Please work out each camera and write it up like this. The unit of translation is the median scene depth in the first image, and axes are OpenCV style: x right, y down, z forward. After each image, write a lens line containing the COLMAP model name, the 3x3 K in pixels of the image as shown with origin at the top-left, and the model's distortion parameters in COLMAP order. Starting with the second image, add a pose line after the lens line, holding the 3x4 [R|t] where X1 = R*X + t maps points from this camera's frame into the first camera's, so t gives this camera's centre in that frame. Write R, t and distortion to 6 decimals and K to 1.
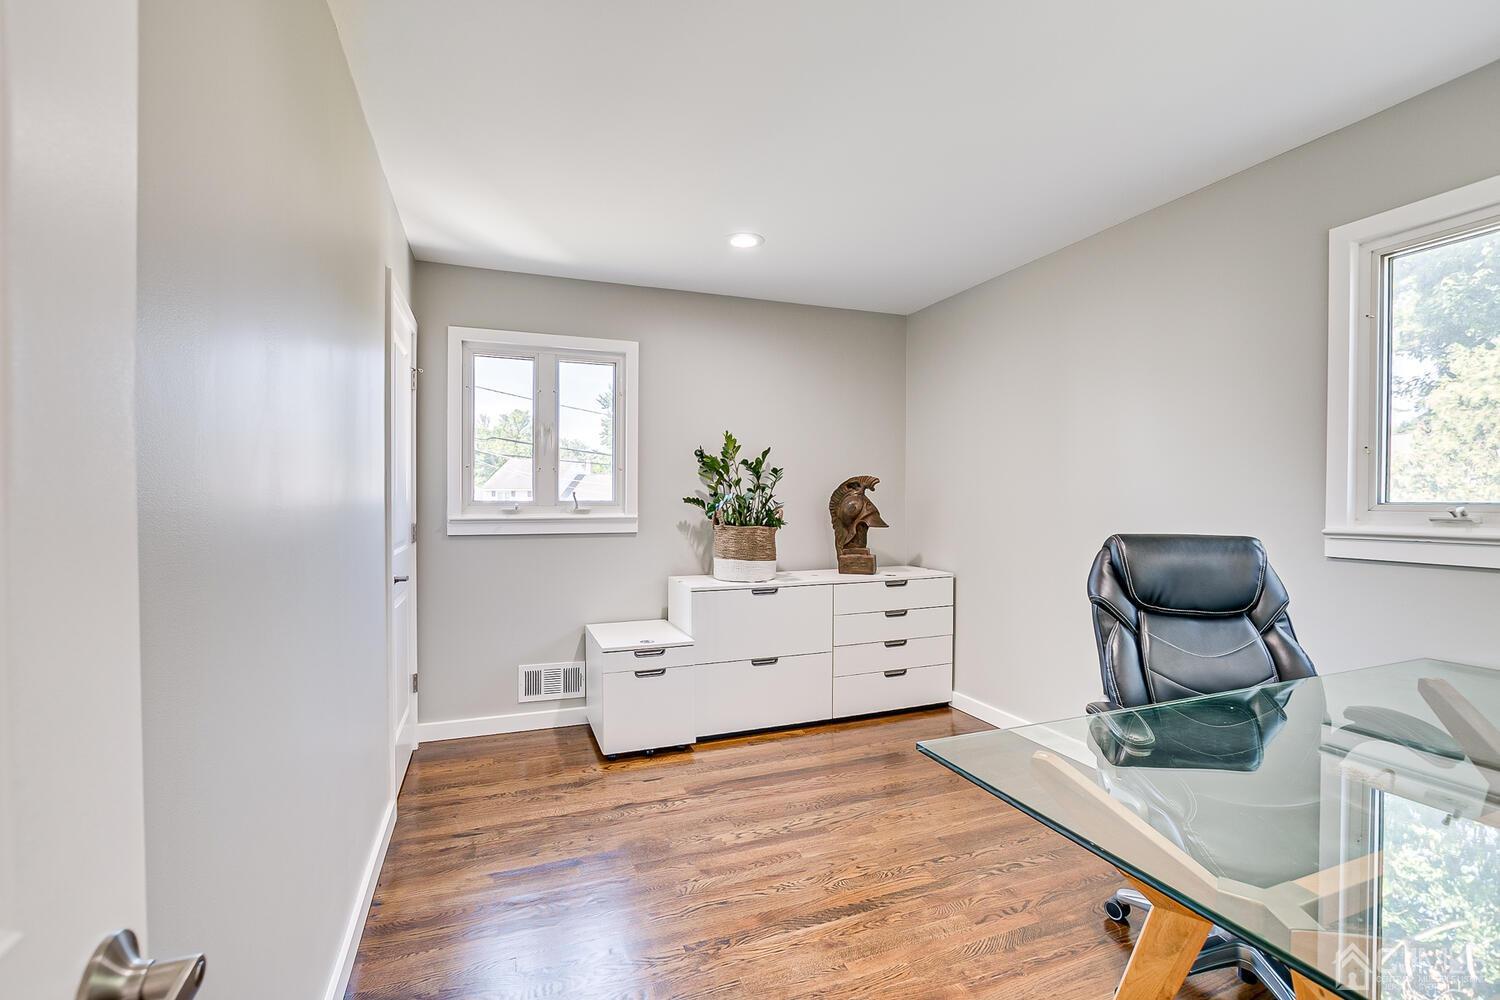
lens RADIAL K [[662.7, 0, 747.8], [0, 662.7, 509.8], [0, 0, 1]] dist [-0.019631, 0.000242]
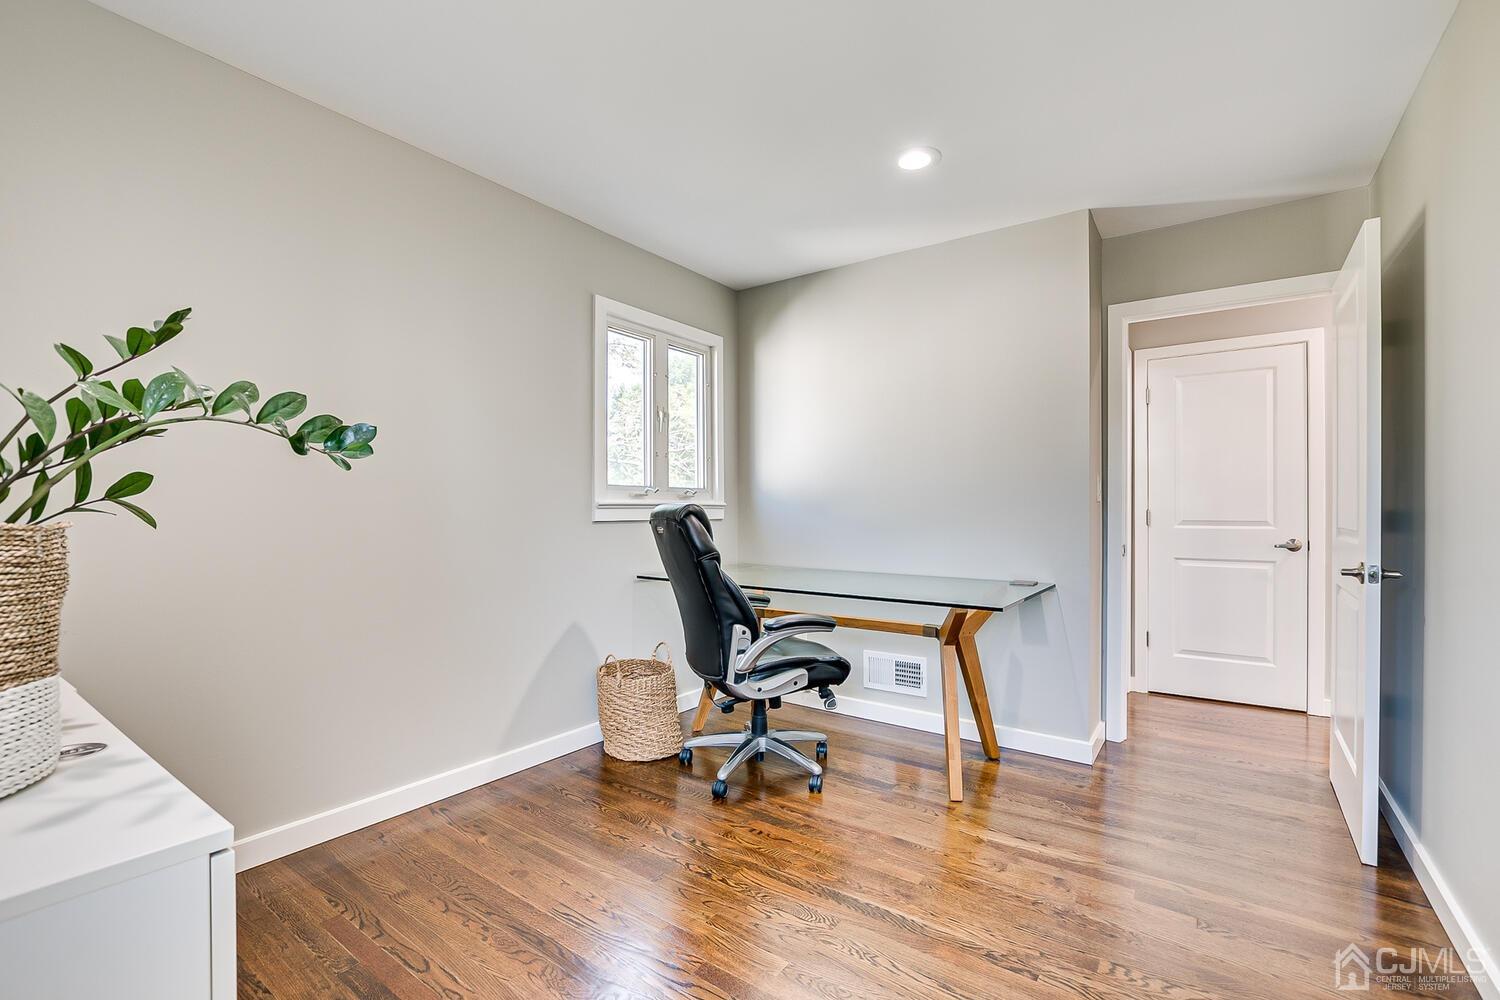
lens RADIAL K [[662.7, 0, 747.8], [0, 662.7, 509.8], [0, 0, 1]] dist [-0.019631, 0.000242]
pose [[-0.547479, -0.003135, 0.836813, -0.568273], [0.010517, 0.999888, 0.010627, 0.038045], [-0.836753, 0.014619, -0.547385, 1.673527]]
